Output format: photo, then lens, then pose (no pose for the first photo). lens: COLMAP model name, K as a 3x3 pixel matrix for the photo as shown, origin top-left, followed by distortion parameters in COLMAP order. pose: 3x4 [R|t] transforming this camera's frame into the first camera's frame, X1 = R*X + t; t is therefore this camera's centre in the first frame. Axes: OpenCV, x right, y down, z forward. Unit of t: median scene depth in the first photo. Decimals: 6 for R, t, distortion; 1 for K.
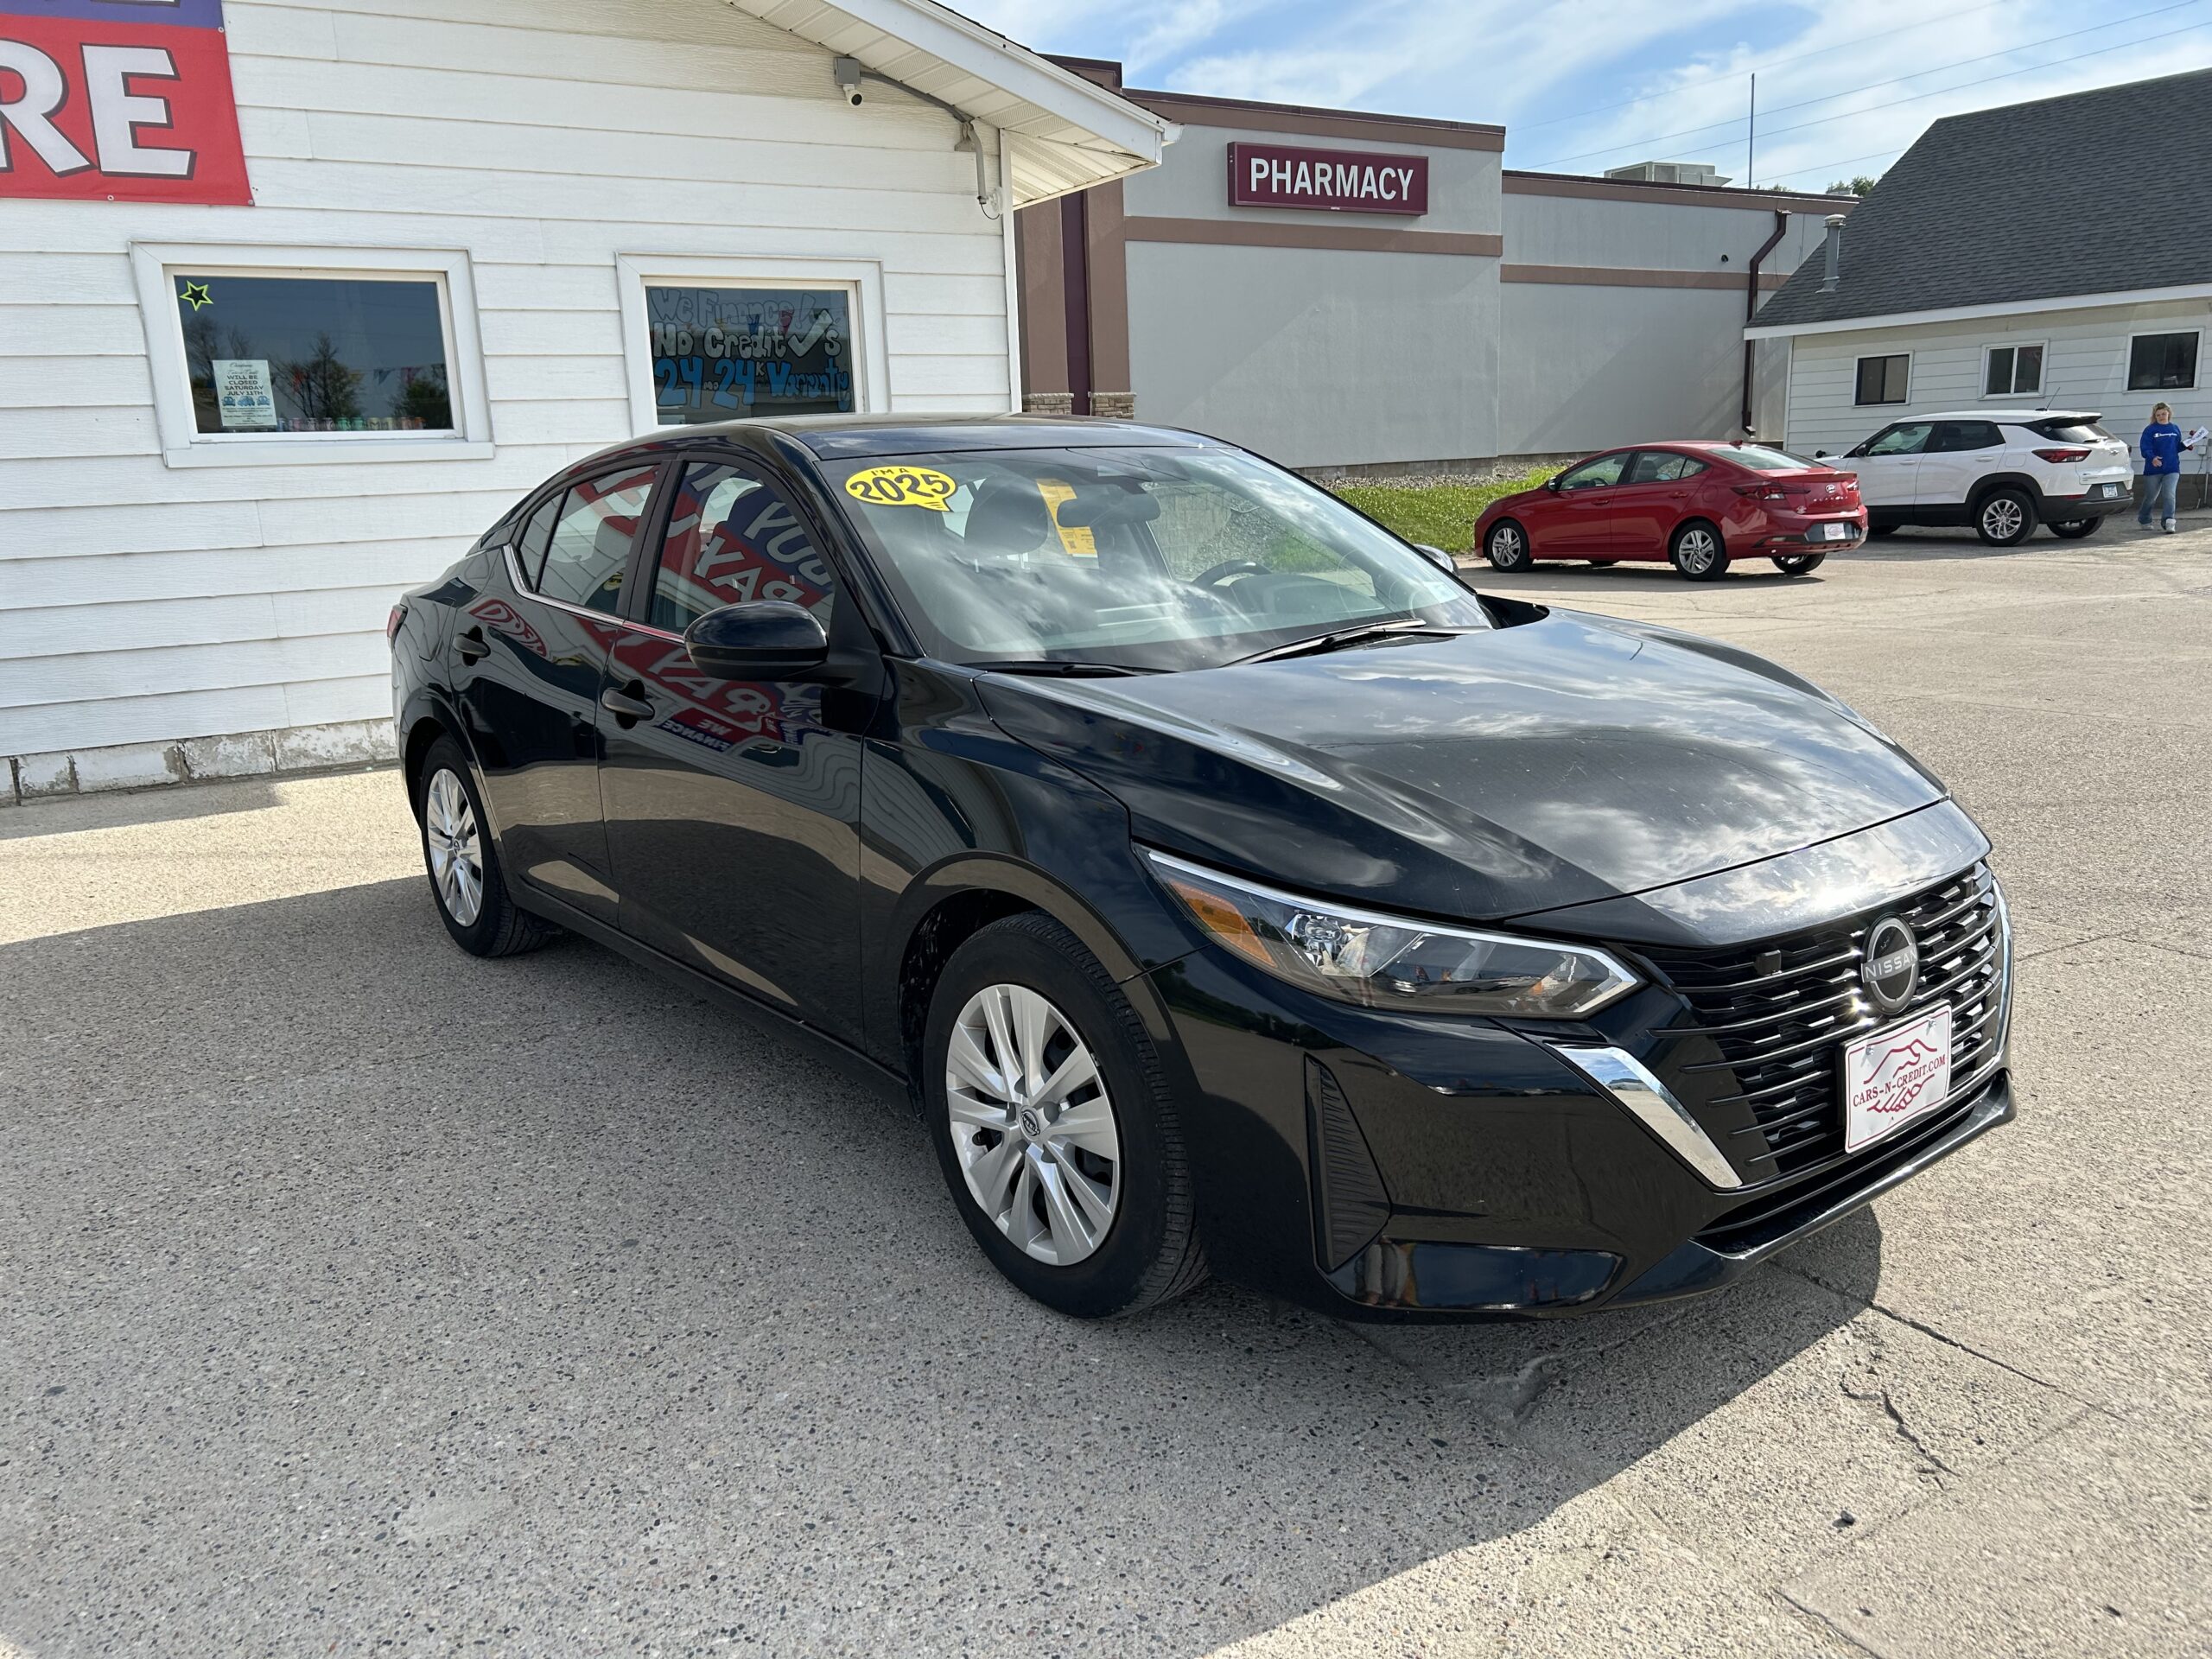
lens RADIAL K [[1676.3, 0, 1105.2], [0, 1676.3, 831.8], [0, 0, 1]] dist [0.036680, -0.040114]
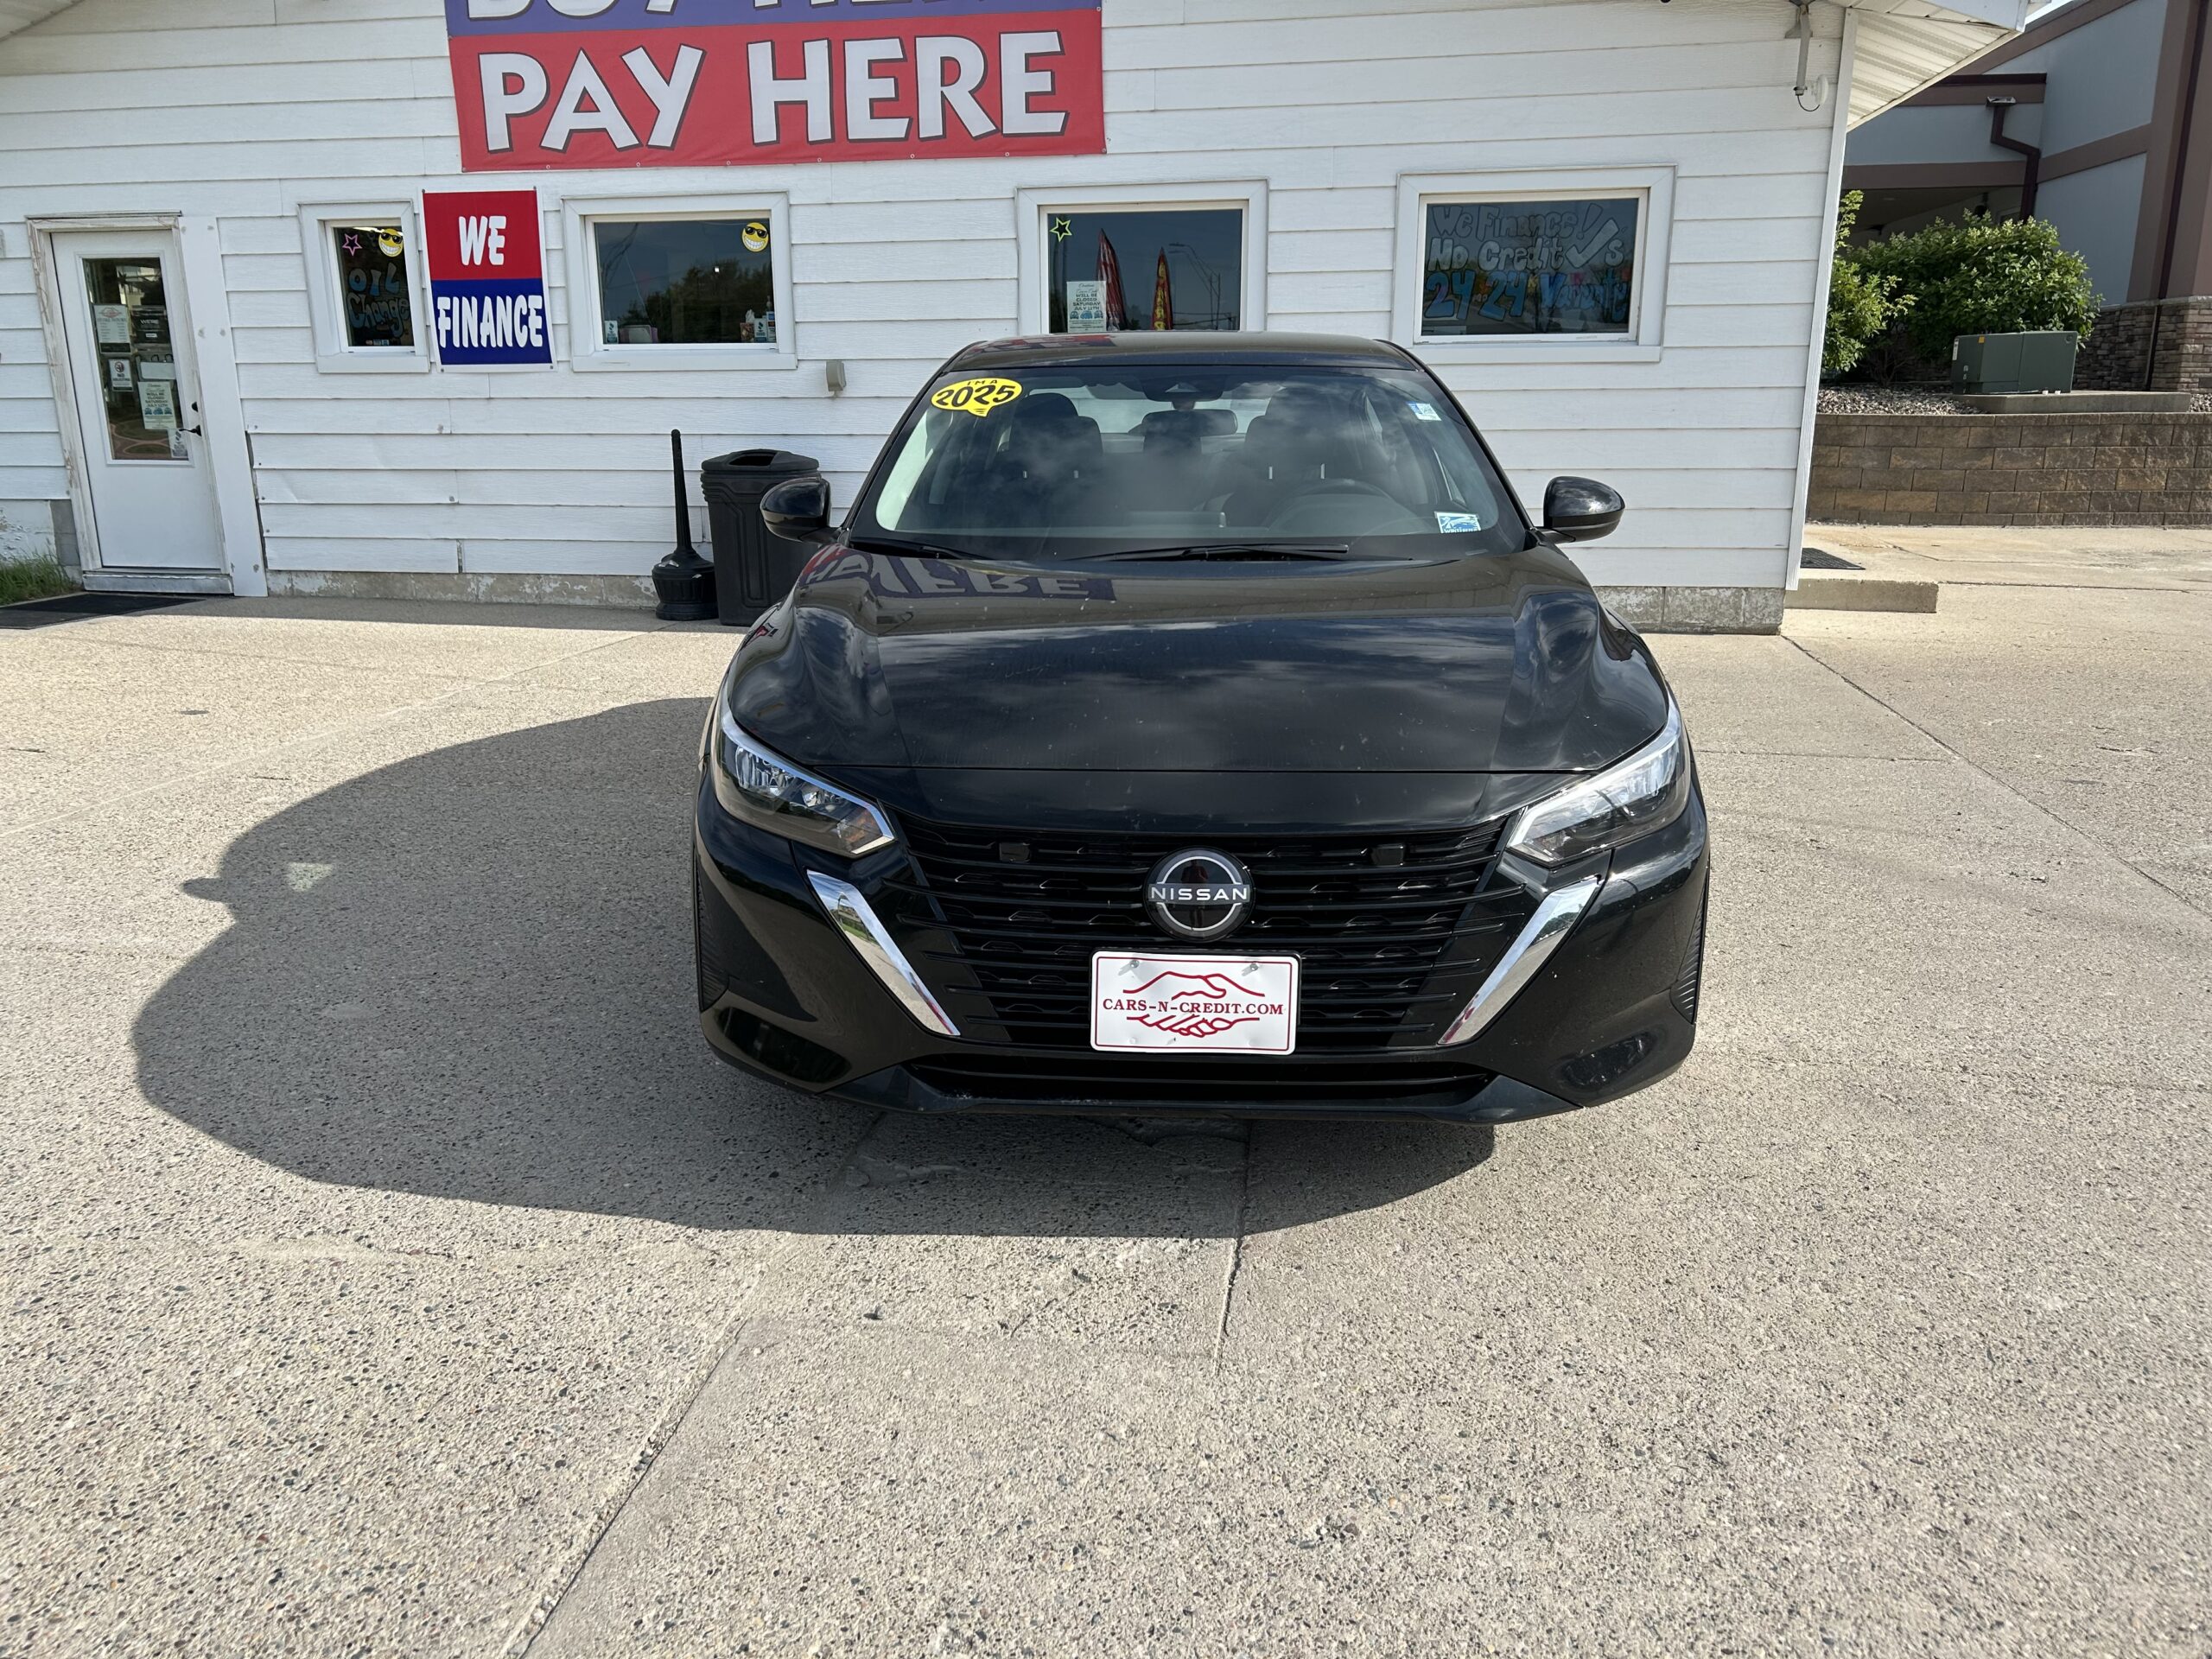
lens RADIAL K [[1676.3, 0, 1107.2], [0, 1676.3, 828.1], [0, 0, 1]] dist [0.036680, -0.040114]
pose [[0.757729, 0.193840, -0.623116, 0.364446], [-0.160833, 0.980882, 0.109555, -0.022511], [0.632439, 0.017204, 0.774419, 0.057941]]
